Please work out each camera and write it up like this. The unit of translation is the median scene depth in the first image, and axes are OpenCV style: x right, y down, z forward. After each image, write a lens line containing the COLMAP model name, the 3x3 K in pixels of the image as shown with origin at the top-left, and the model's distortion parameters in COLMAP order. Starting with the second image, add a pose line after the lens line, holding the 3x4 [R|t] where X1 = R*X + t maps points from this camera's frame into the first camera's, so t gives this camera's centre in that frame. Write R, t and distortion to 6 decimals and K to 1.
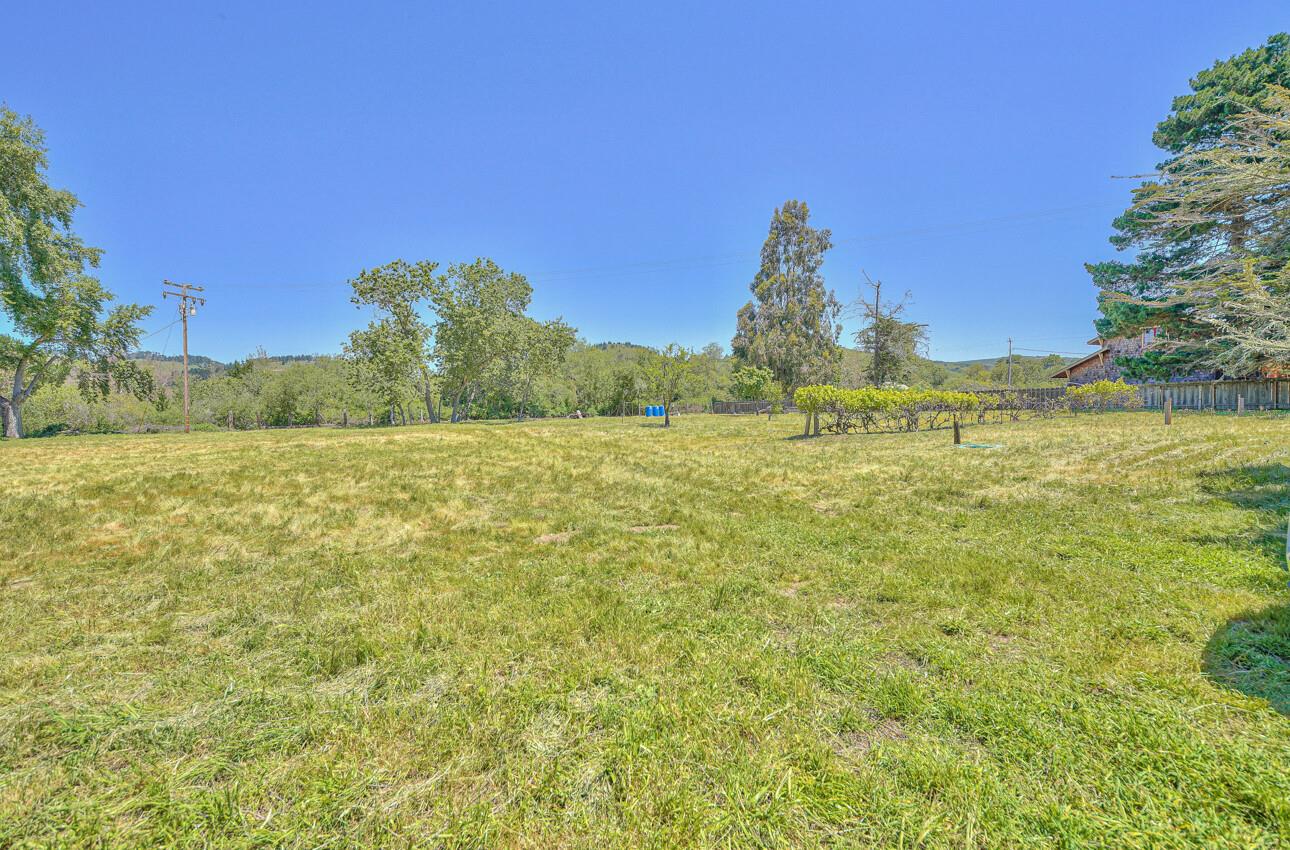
lens RADIAL K [[566.2, 0, 635.3], [0, 566.2, 430.4], [0, 0, 1]] dist [-0.000581, 0.000015]
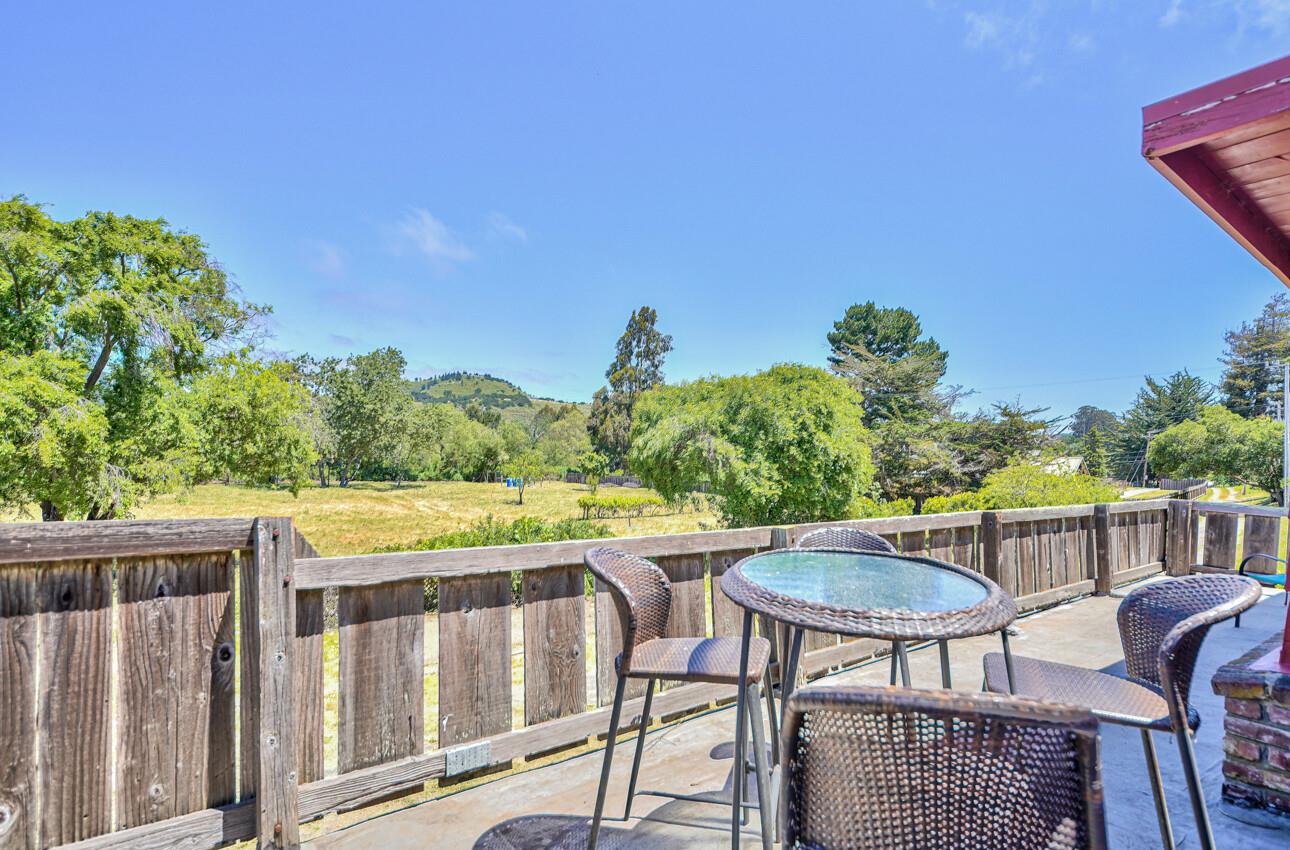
lens RADIAL K [[646.7, 0, 654.2], [0, 646.7, 464.9], [0, 0, 1]] dist [0.005968, 0.003714]
pose [[0.969198, 0.056928, 0.239612, -0.006937], [-0.049731, 0.998114, -0.035981, -0.027559], [-0.241208, 0.022956, 0.970202, -0.325273]]
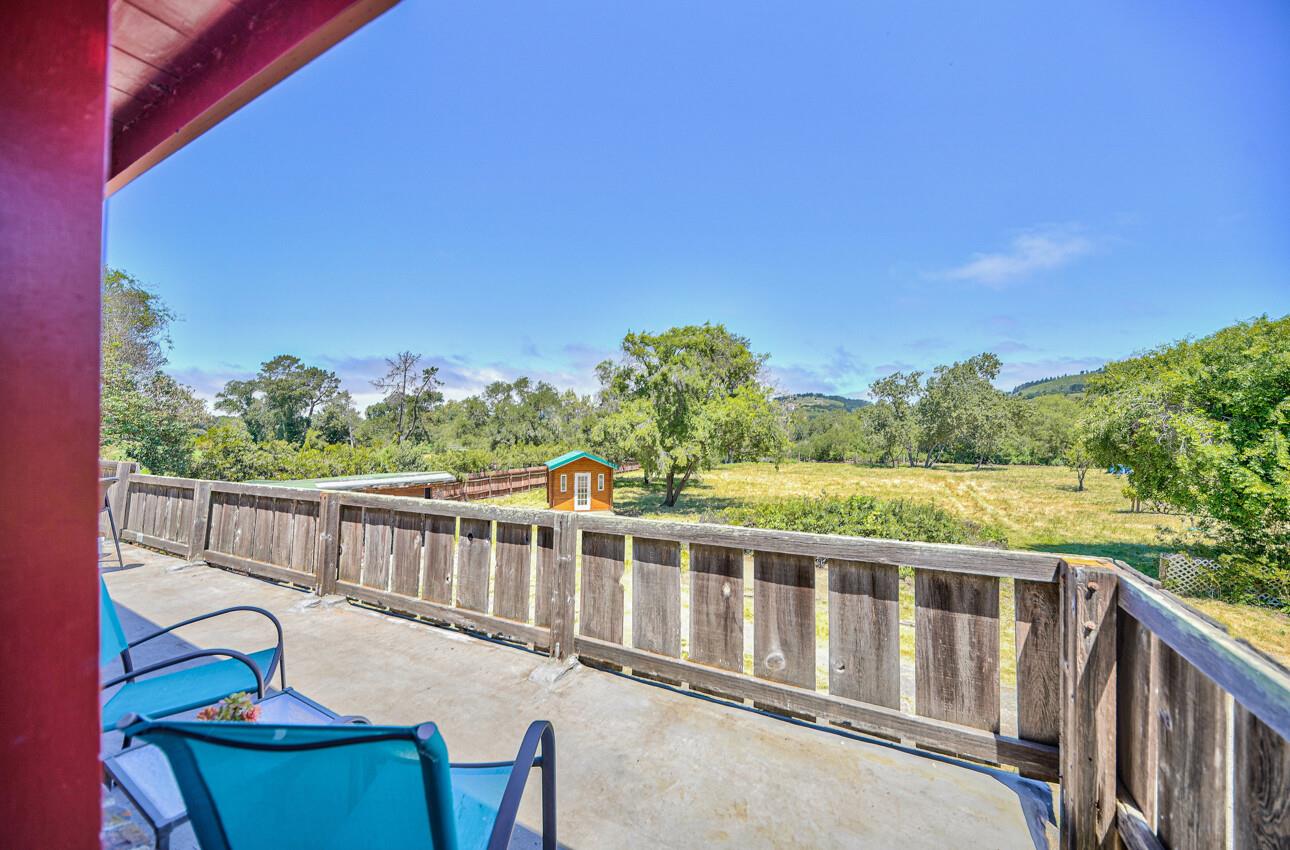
lens RADIAL K [[446.0, 0, 643.5], [0, 446.0, 436.7], [0, 0, 1]] dist [0.010123, -0.000093]
pose [[0.636982, 0.028107, -0.770366, 0.091200], [-0.051810, 0.998636, -0.006403, -0.032818], [0.769136, 0.043991, 0.637569, -0.280173]]
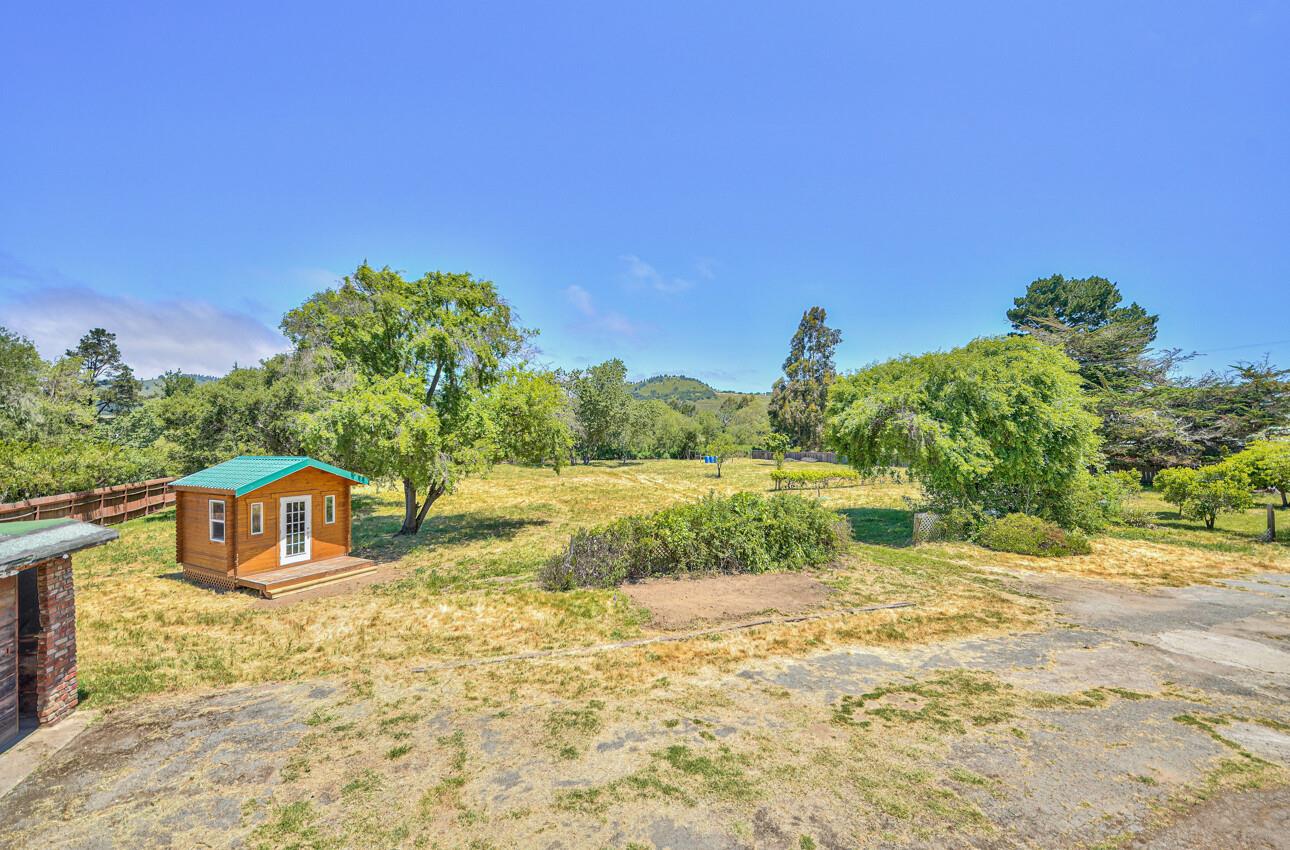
lens RADIAL K [[516.3, 0, 638.8], [0, 516.3, 436.5], [0, 0, 1]] dist [0.003336, -0.000440]
pose [[0.994697, 0.029229, -0.098607, -0.016634], [-0.033048, 0.998757, -0.037324, -0.027826], [0.097393, 0.040385, 0.994426, -0.300065]]
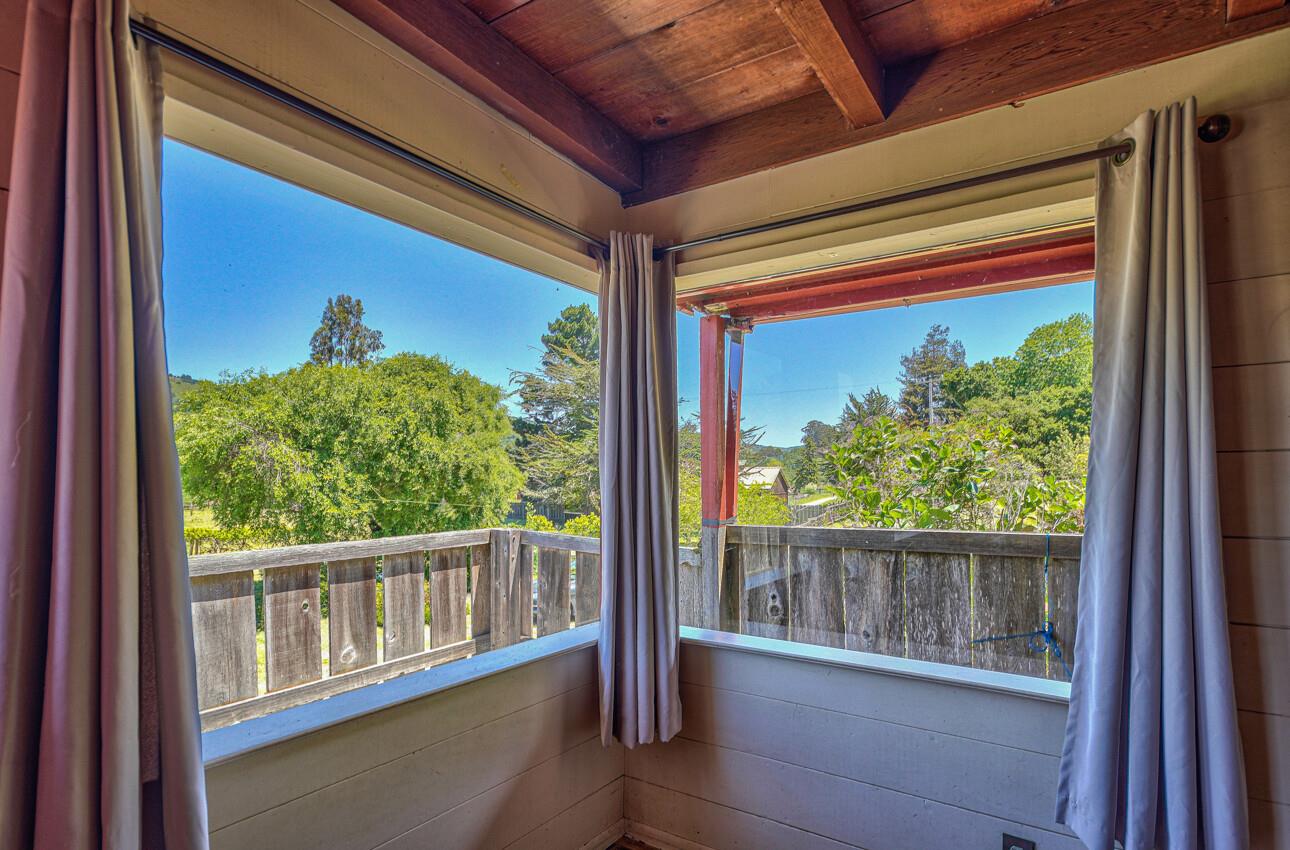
lens RADIAL K [[678.9, 0, 652.4], [0, 678.9, 474.8], [0, 0, 1]] dist [0.016720, -0.000472]
pose [[0.827813, 0.039780, 0.559592, 0.066319], [-0.011109, 0.998450, -0.054544, -0.029880], [-0.560894, 0.038936, 0.826971, -0.307405]]
